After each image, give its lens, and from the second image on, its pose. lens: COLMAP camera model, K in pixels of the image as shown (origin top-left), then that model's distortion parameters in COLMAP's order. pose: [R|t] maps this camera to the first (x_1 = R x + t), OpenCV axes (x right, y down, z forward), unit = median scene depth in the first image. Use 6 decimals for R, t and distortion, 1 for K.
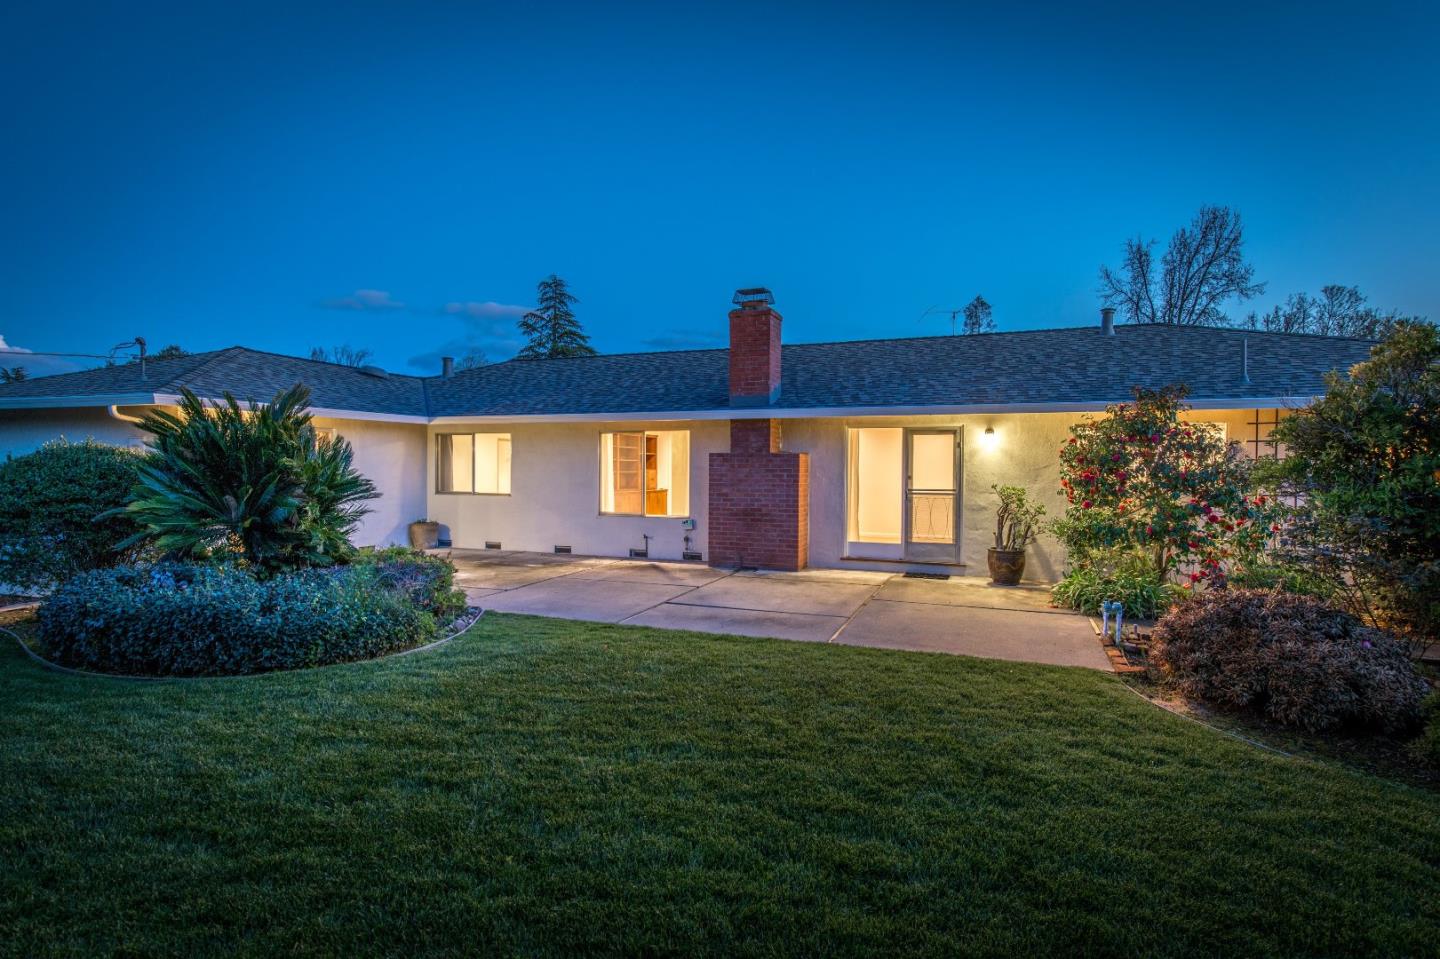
lens RADIAL K [[734.4, 0, 723.7], [0, 734.4, 479.6], [0, 0, 1]] dist [0.016801, -0.004966]
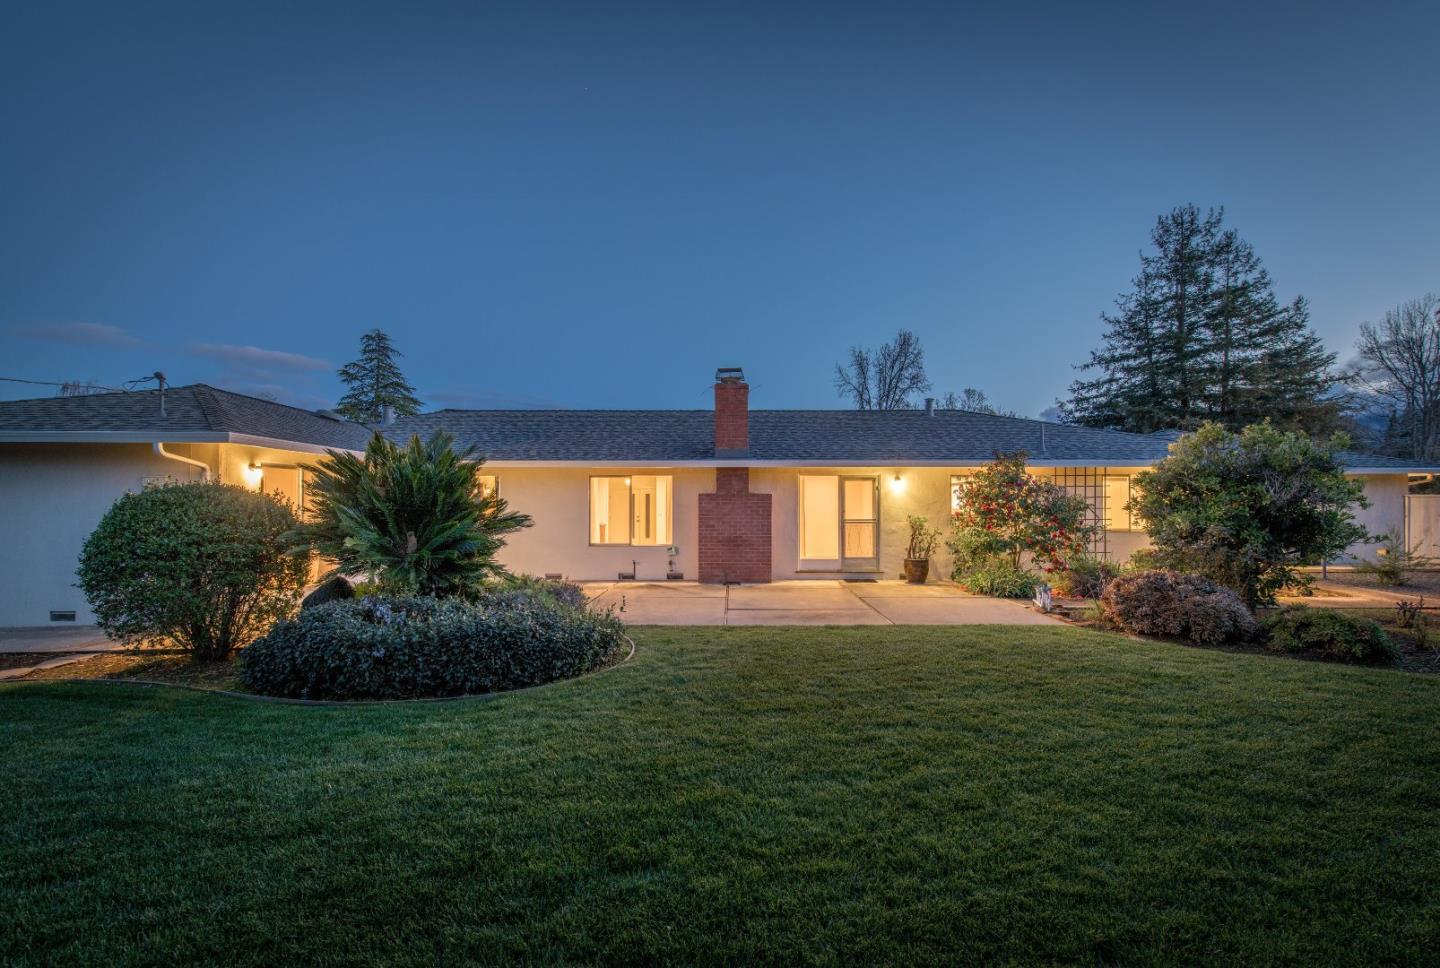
lens RADIAL K [[602.0, 0, 729.2], [0, 602.0, 499.1], [0, 0, 1]] dist [0.007867, -0.000658]
pose [[0.932401, -0.001810, 0.361420, -0.354938], [0.012798, 0.999526, -0.028012, 0.003225], [-0.361198, 0.030744, 0.931982, 0.009280]]
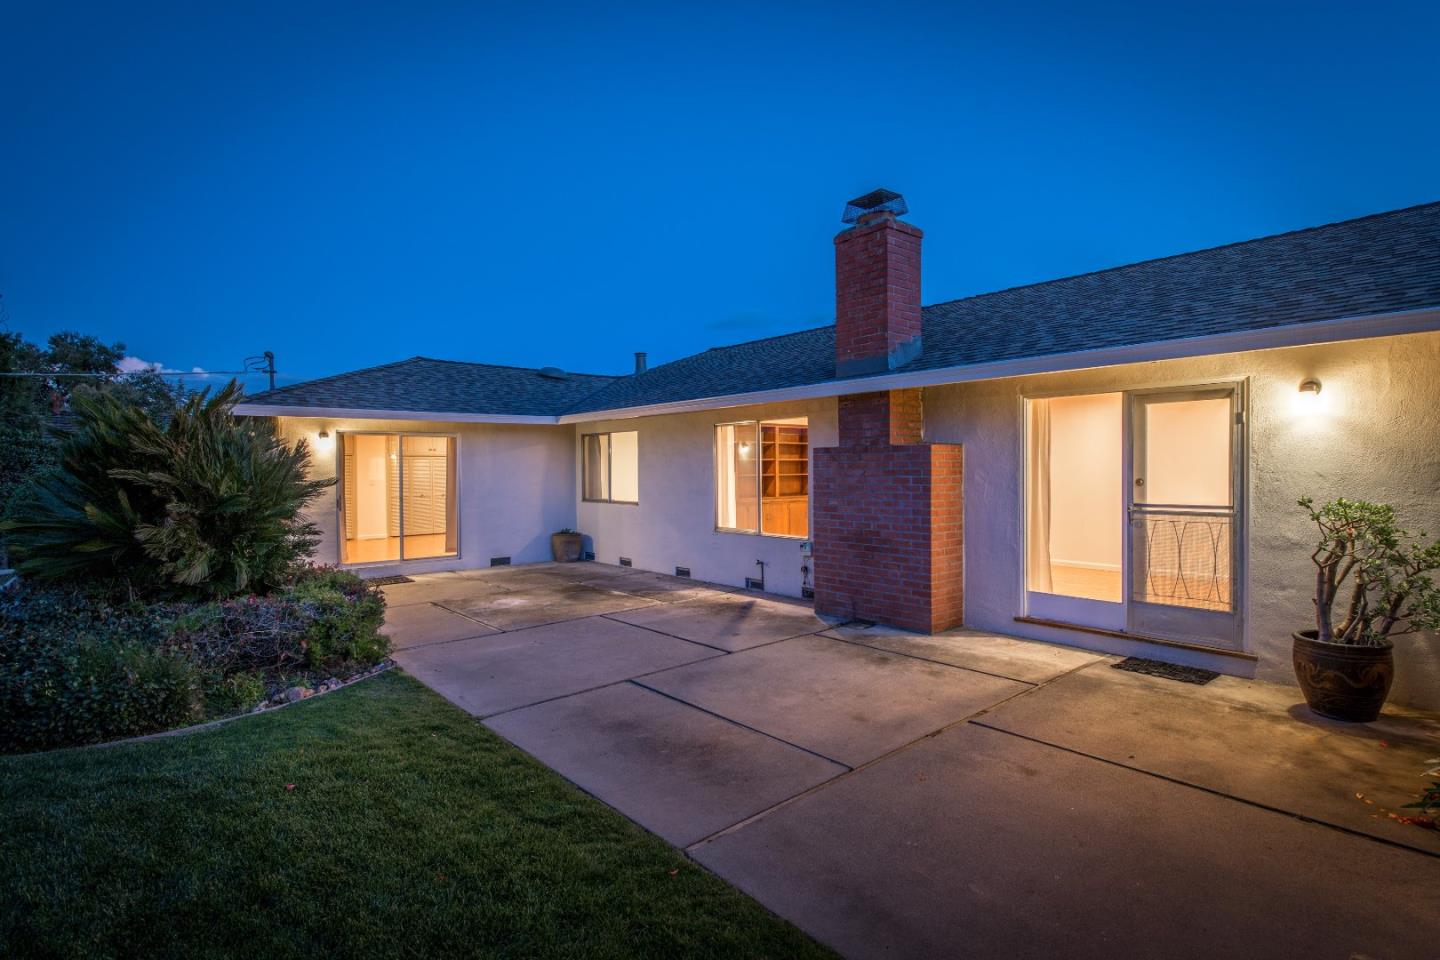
lens RADIAL K [[734.4, 0, 717.9], [0, 734.4, 476.0], [0, 0, 1]] dist [0.016801, -0.004966]
pose [[0.879499, -0.009591, -0.475804, 0.233374], [0.007912, 0.999953, -0.005532, -0.006725], [0.475835, 0.001101, 0.879534, 0.361575]]
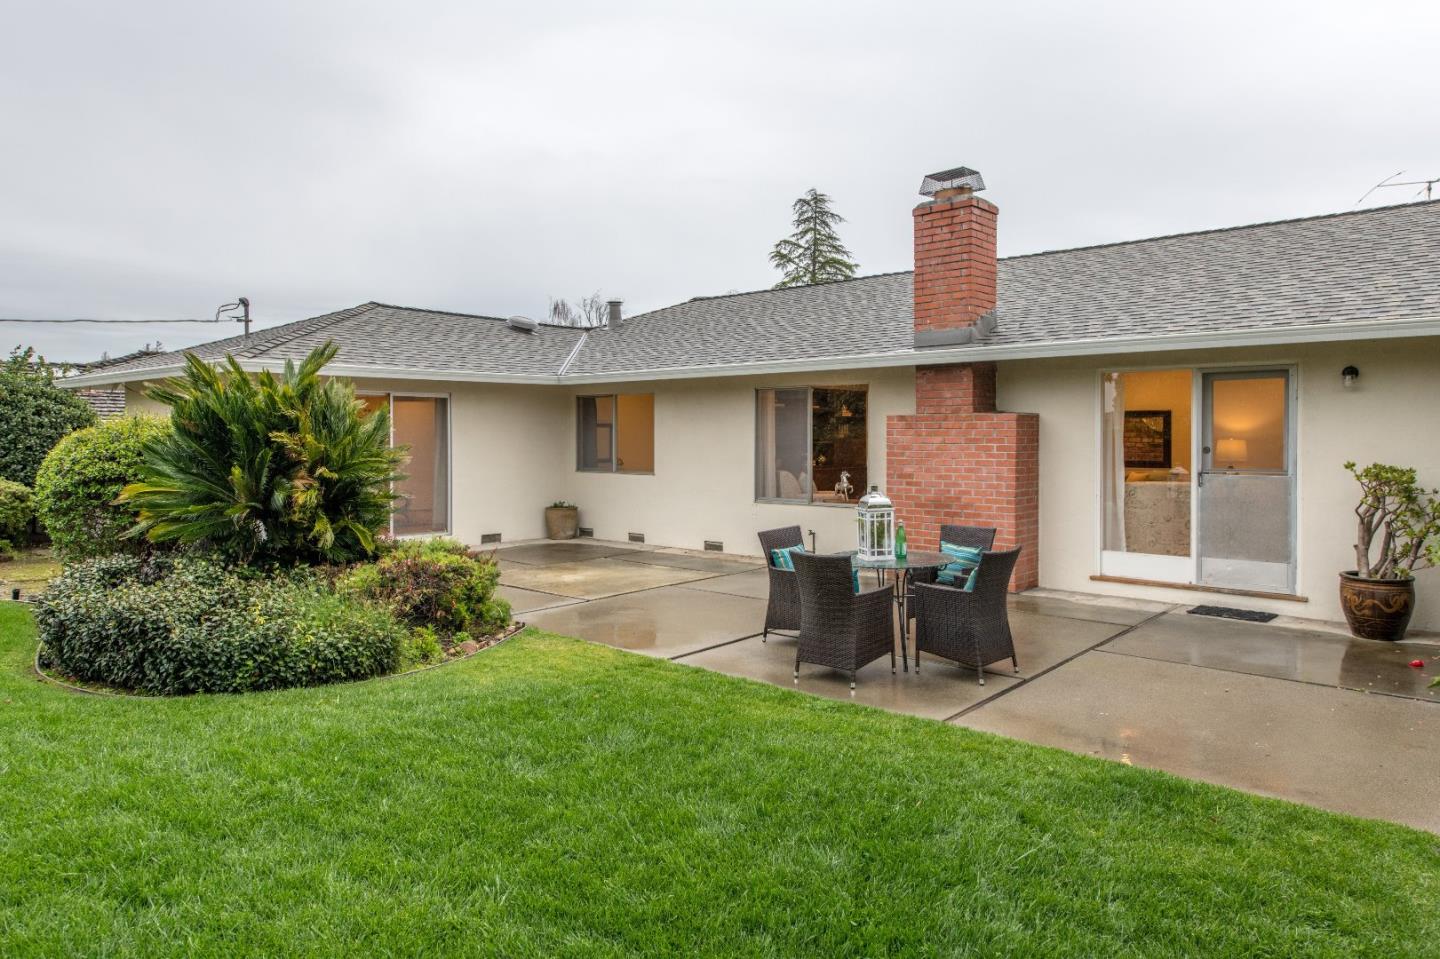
lens RADIAL K [[947.6, 0, 716.7], [0, 947.6, 441.7], [0, 0, 1]] dist [0.019545, -0.003884]
pose [[0.934825, -0.006245, -0.355055, 0.150419], [0.003313, 0.999955, -0.008866, -0.004063], [0.355094, 0.007111, 0.934803, 0.111120]]
